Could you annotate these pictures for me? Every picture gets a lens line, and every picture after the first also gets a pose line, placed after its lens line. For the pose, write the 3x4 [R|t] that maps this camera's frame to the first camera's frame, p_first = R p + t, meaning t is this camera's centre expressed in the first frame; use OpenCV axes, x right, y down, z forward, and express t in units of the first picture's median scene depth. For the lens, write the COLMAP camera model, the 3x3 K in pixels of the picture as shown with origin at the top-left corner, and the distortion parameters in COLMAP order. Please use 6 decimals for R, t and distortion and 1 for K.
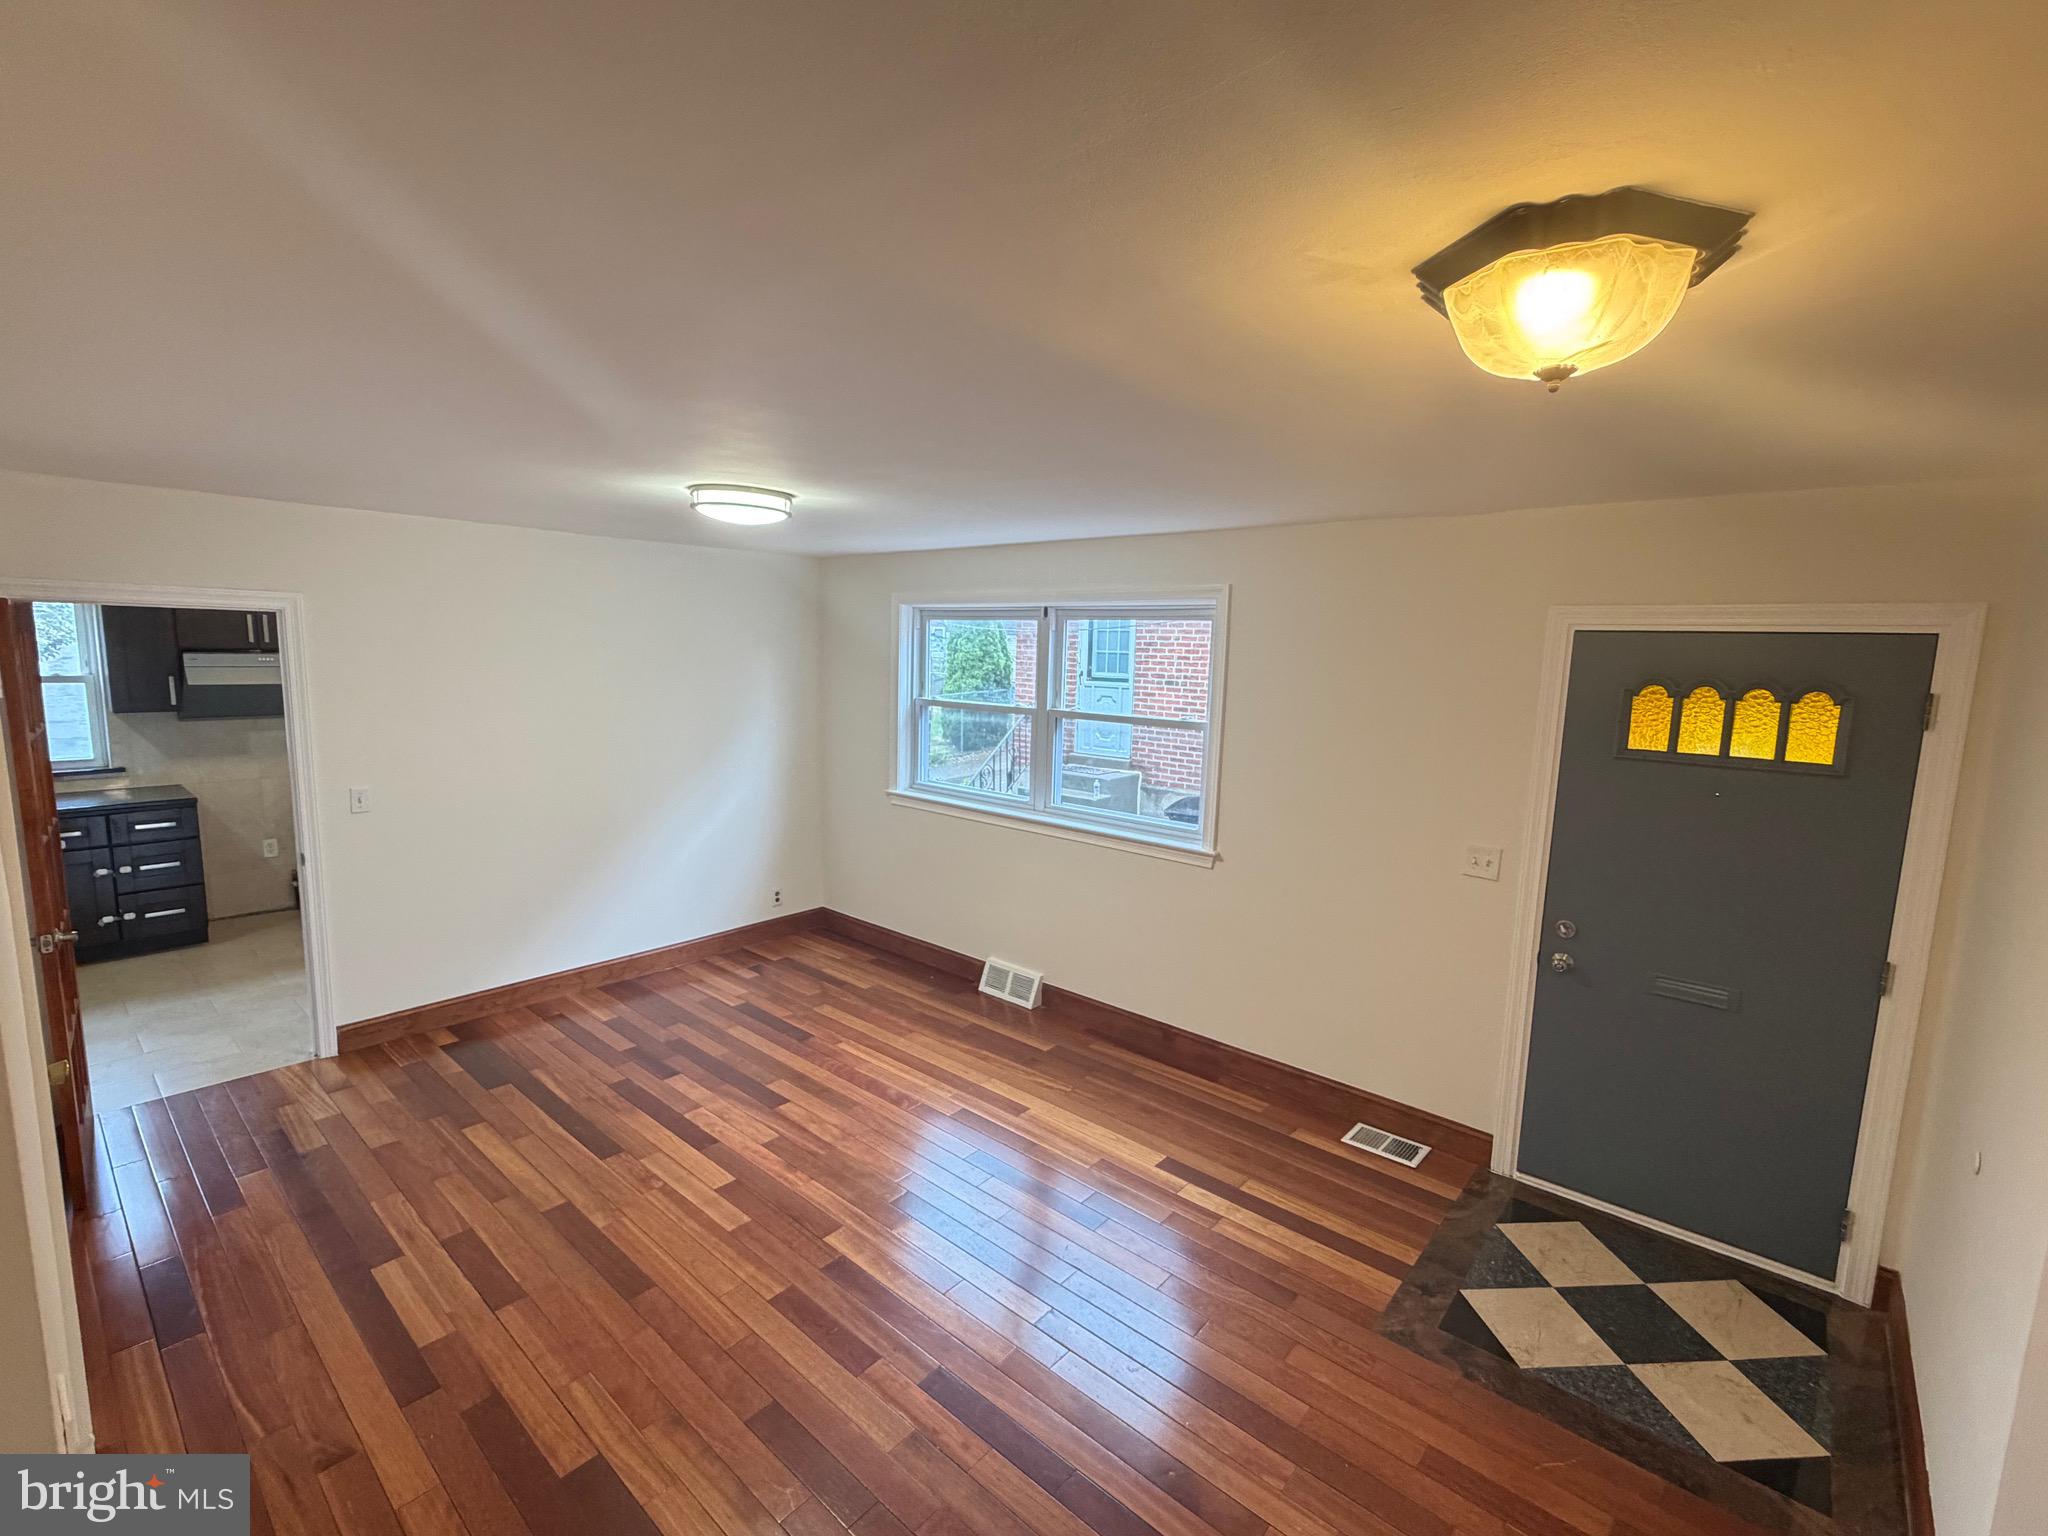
lens RADIAL K [[893.9, 0, 1016.7], [0, 893.9, 767.4], [0, 0, 1]] dist [-0.001084, -0.000242]
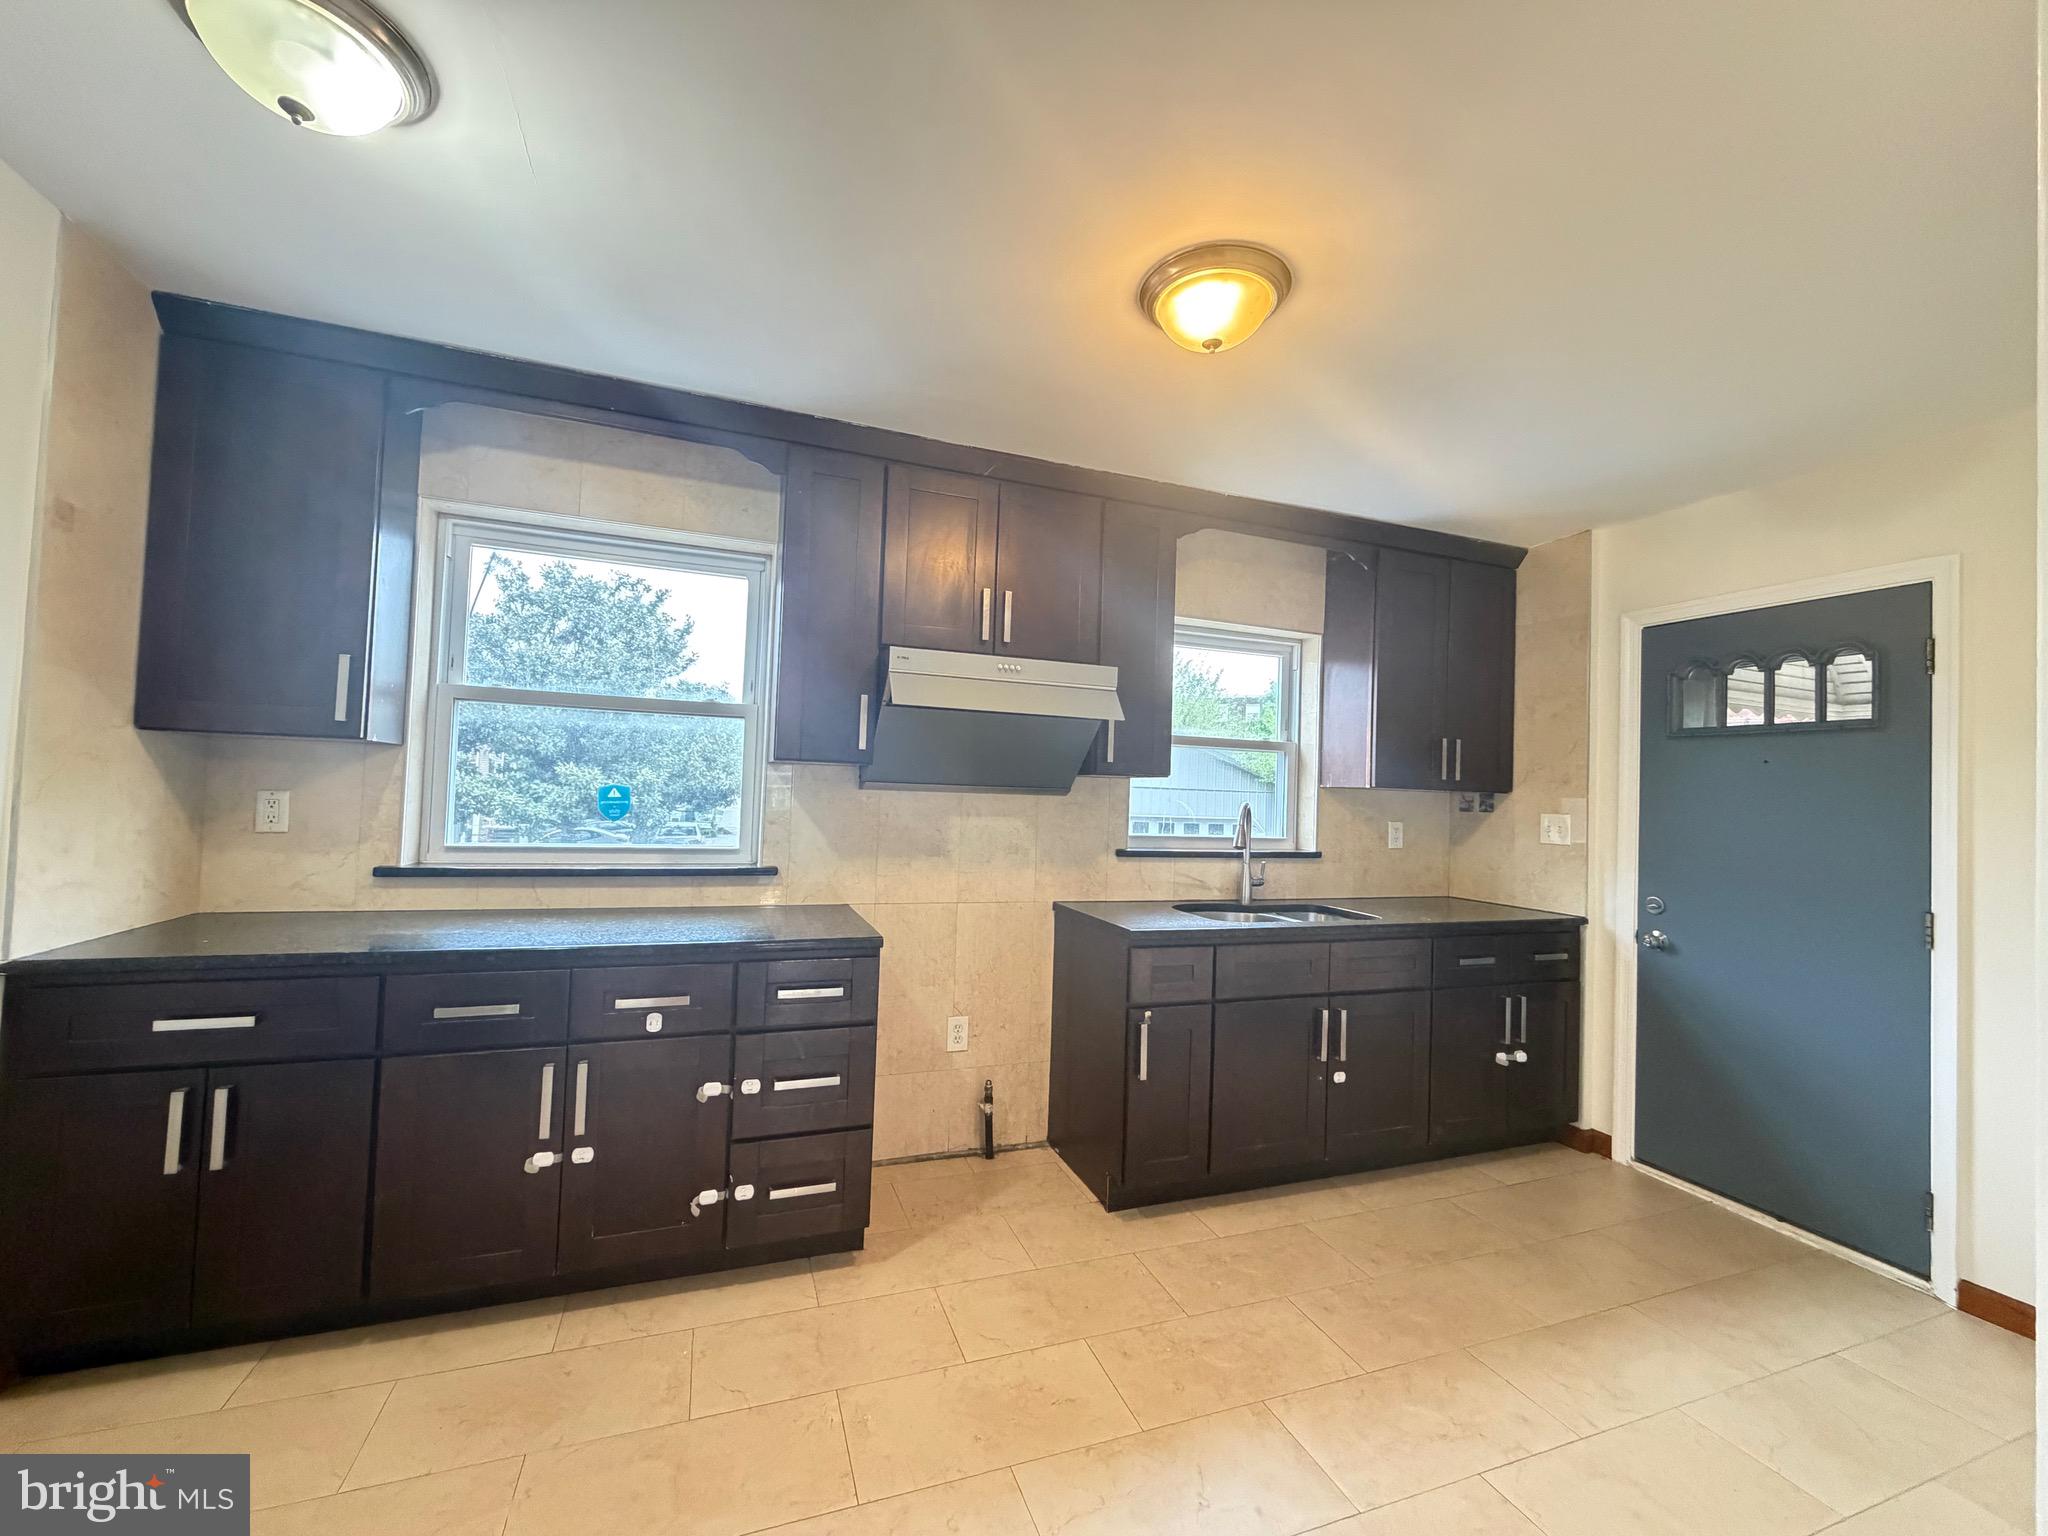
lens RADIAL K [[820.0, 0, 1027.5], [0, 820.0, 767.2], [0, 0, 1]] dist [-0.001190, -0.000051]
pose [[0.878074, -0.010077, -0.478418, -0.641244], [-0.074994, 0.984527, -0.158377, 0.007883], [0.472611, 0.174945, 0.863732, 0.645455]]
